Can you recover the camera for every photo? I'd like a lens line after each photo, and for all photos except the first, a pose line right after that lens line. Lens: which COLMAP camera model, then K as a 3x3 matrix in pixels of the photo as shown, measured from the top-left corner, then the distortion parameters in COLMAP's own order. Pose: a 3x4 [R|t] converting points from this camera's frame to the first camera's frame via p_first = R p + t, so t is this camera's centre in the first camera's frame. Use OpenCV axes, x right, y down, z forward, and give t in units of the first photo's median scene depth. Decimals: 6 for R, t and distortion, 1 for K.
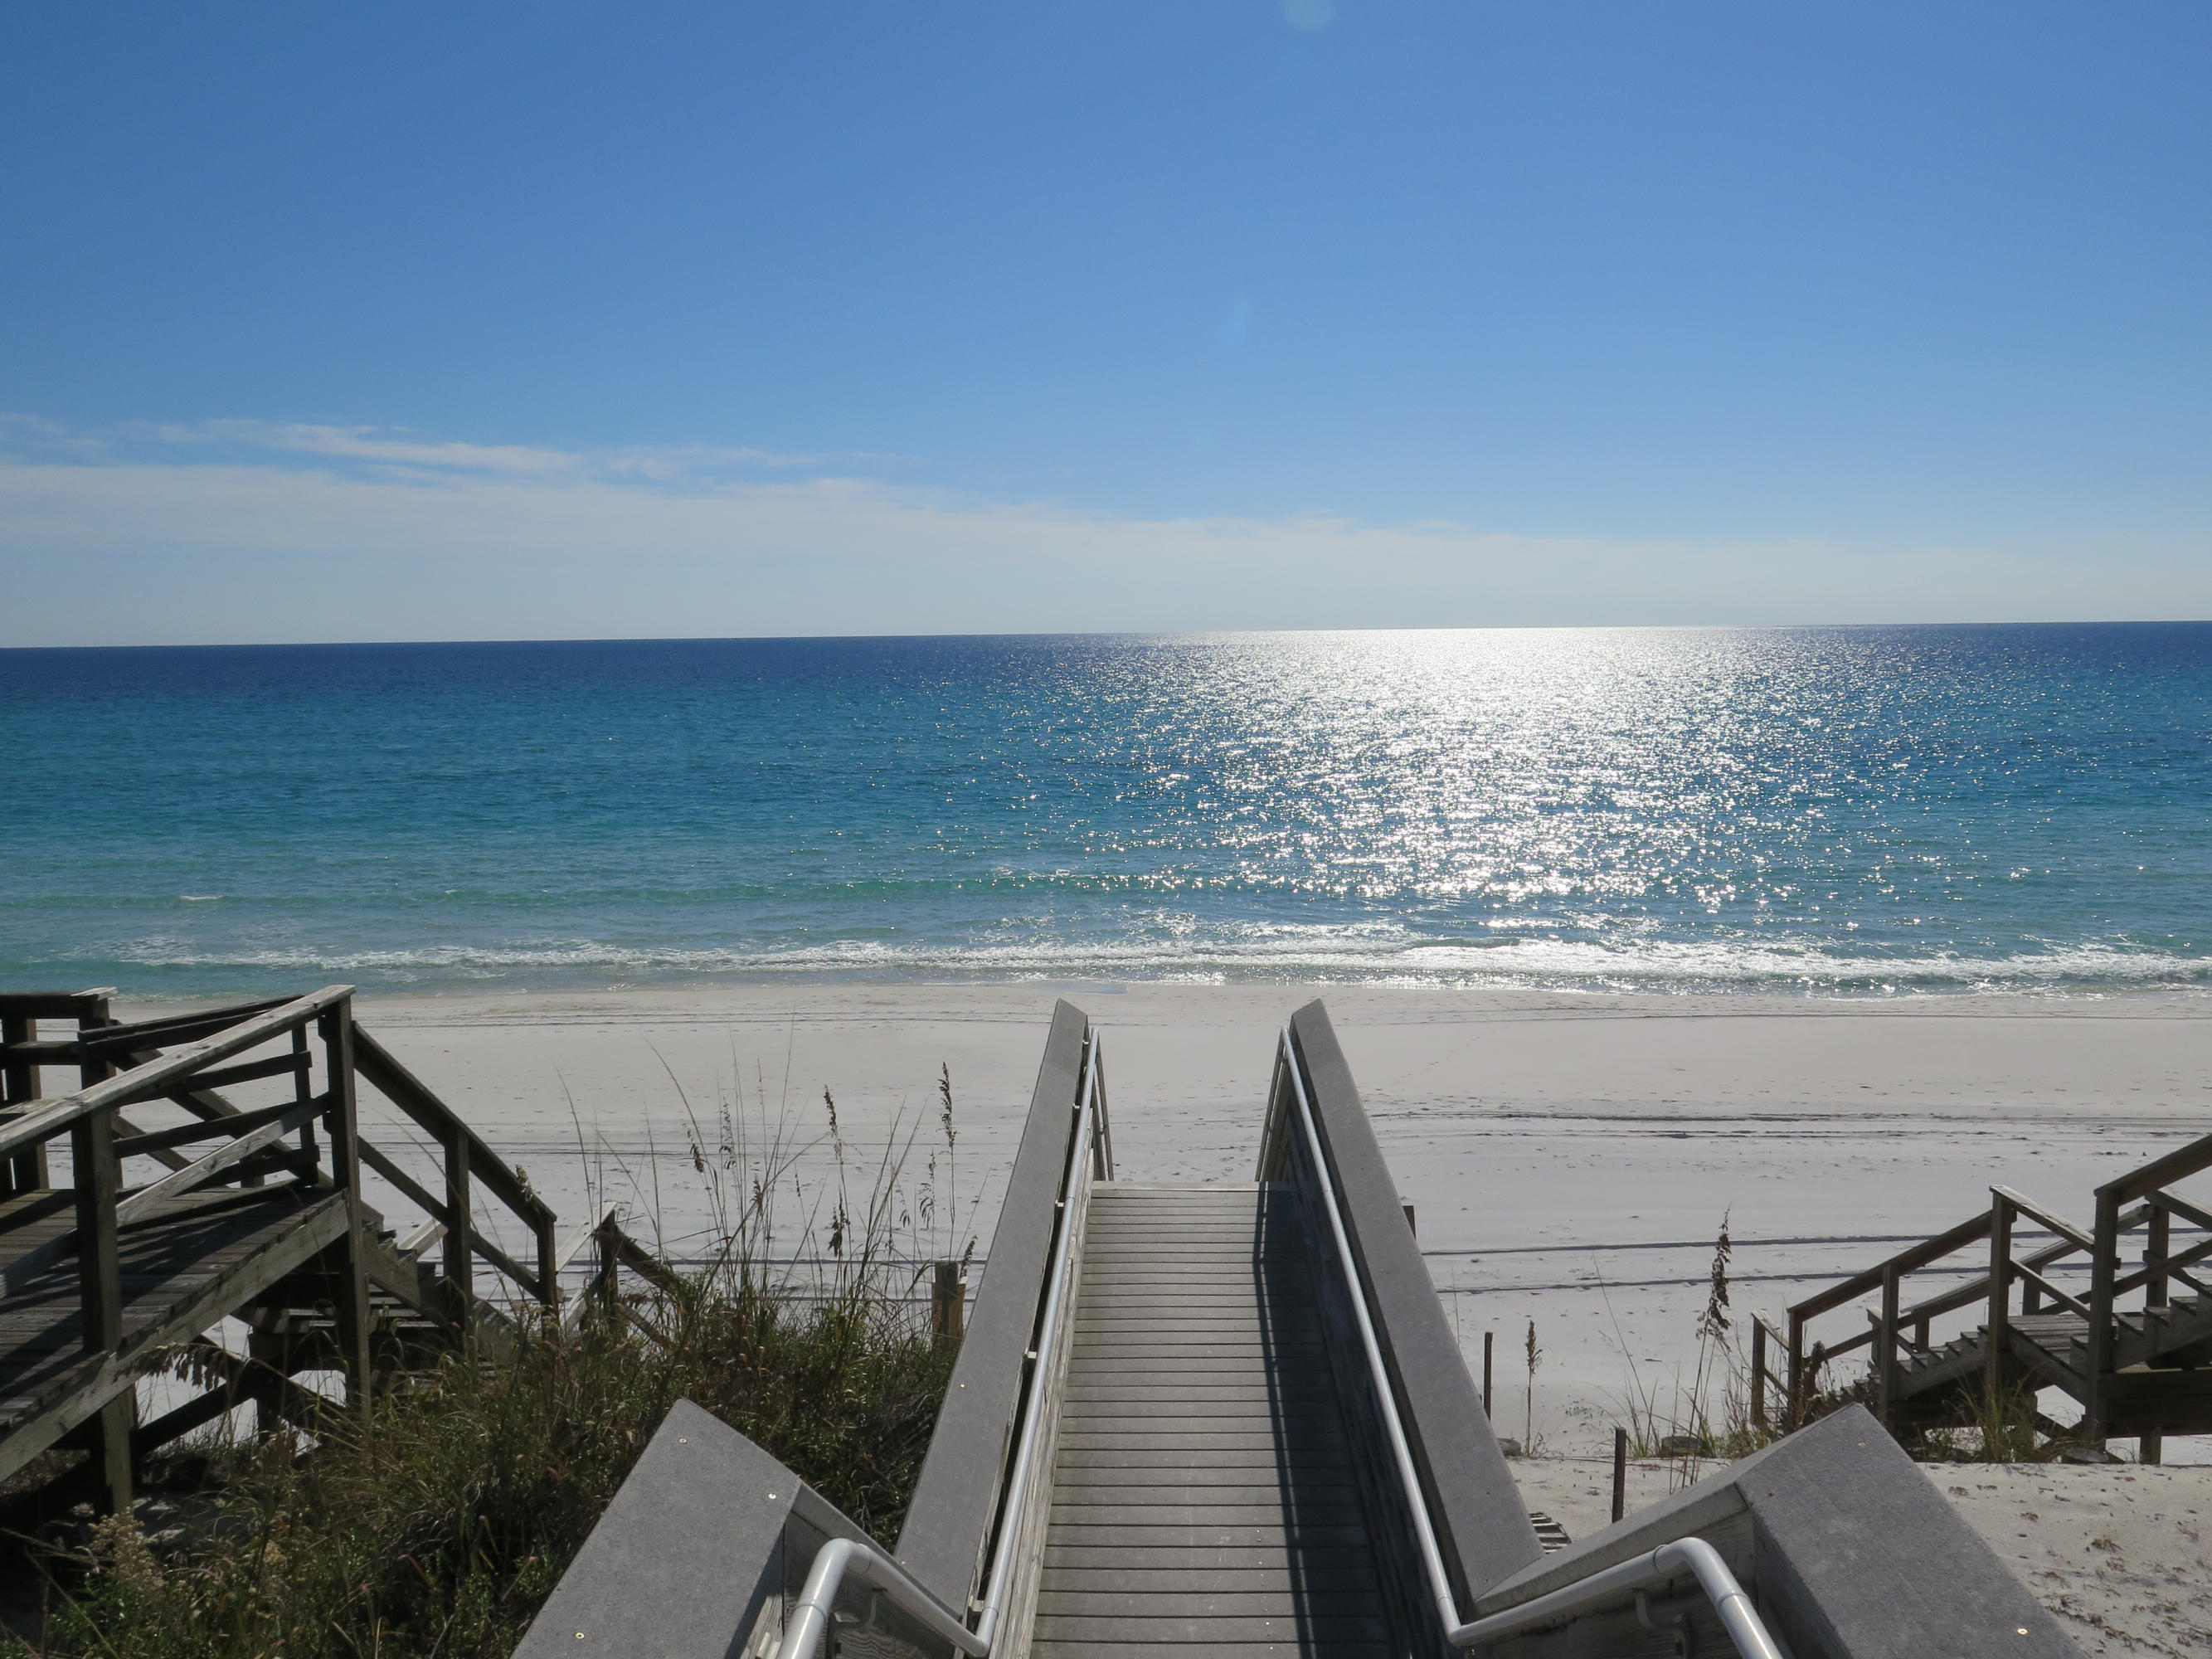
lens RADIAL K [[1766.9, 0, 1118.8], [0, 1766.9, 829.8], [0, 0, 1]] dist [-0.050884, 0.027730]
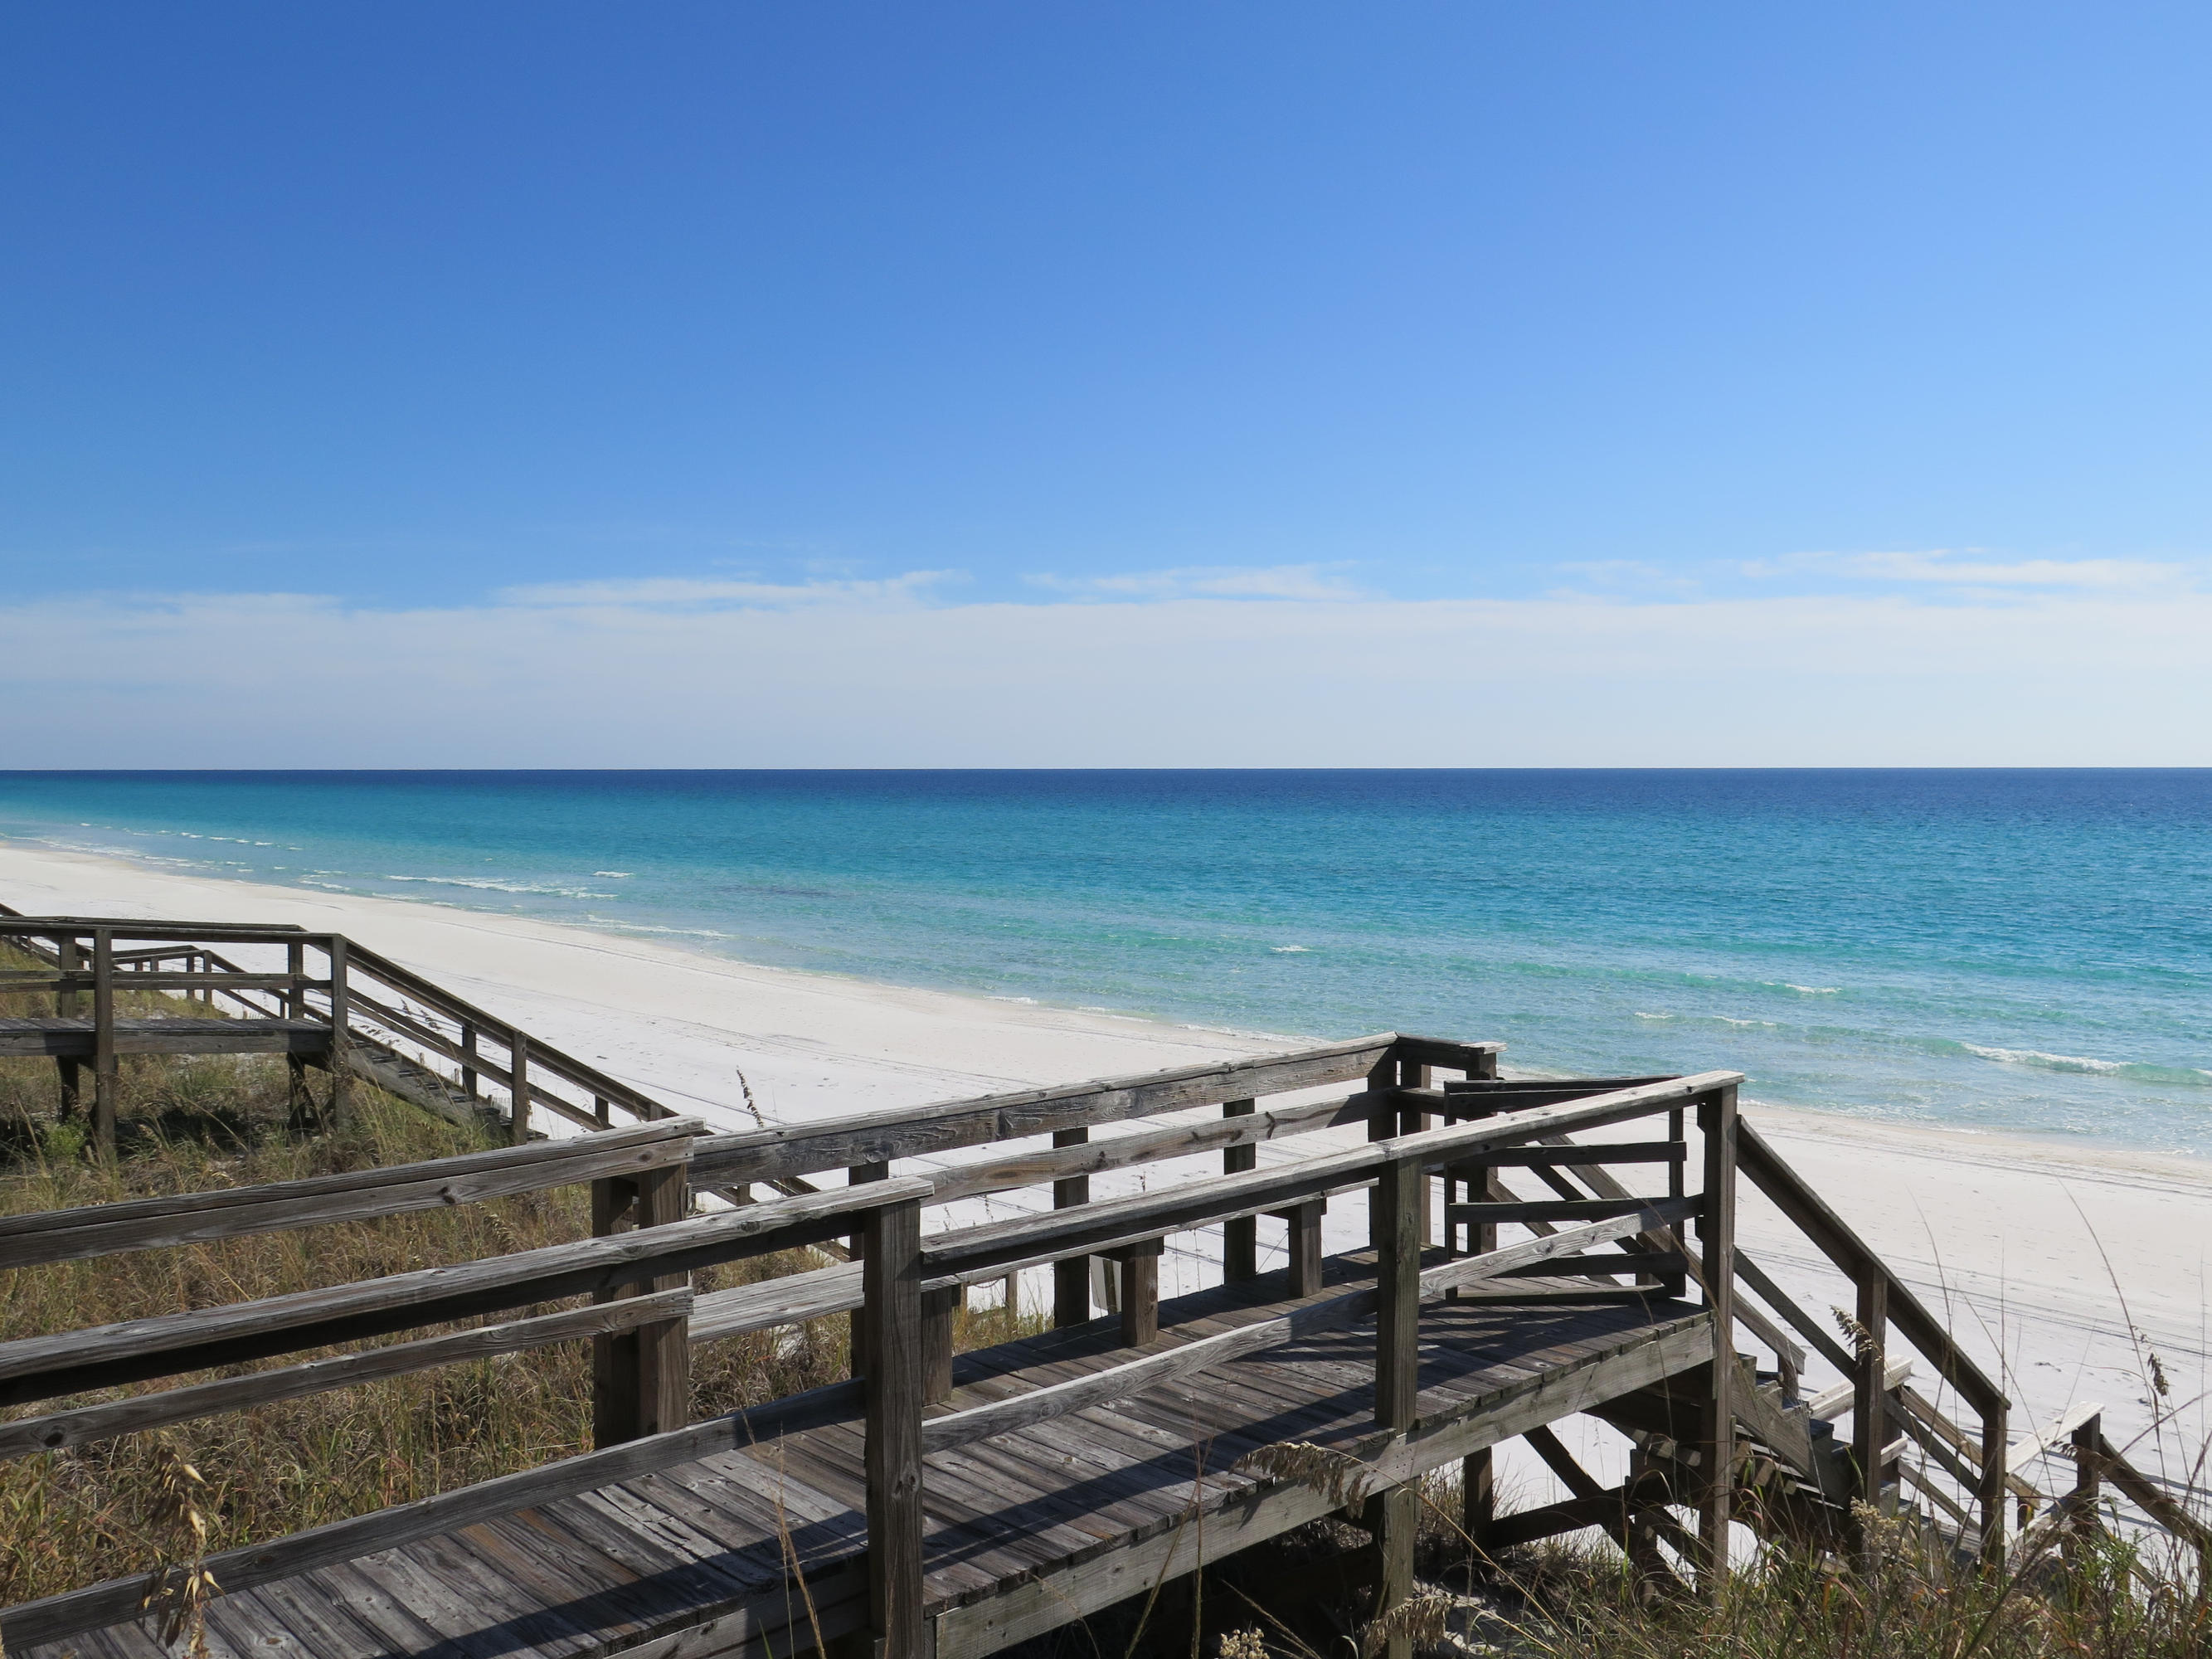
lens RADIAL K [[1766.9, 0, 1112.9], [0, 1766.9, 806.9], [0, 0, 1]] dist [-0.050884, 0.027730]
pose [[0.667071, 0.016794, -0.744805, -0.005529], [-0.078419, 0.995775, -0.047782, 0.025489], [0.740856, 0.090280, 0.665569, 0.197160]]
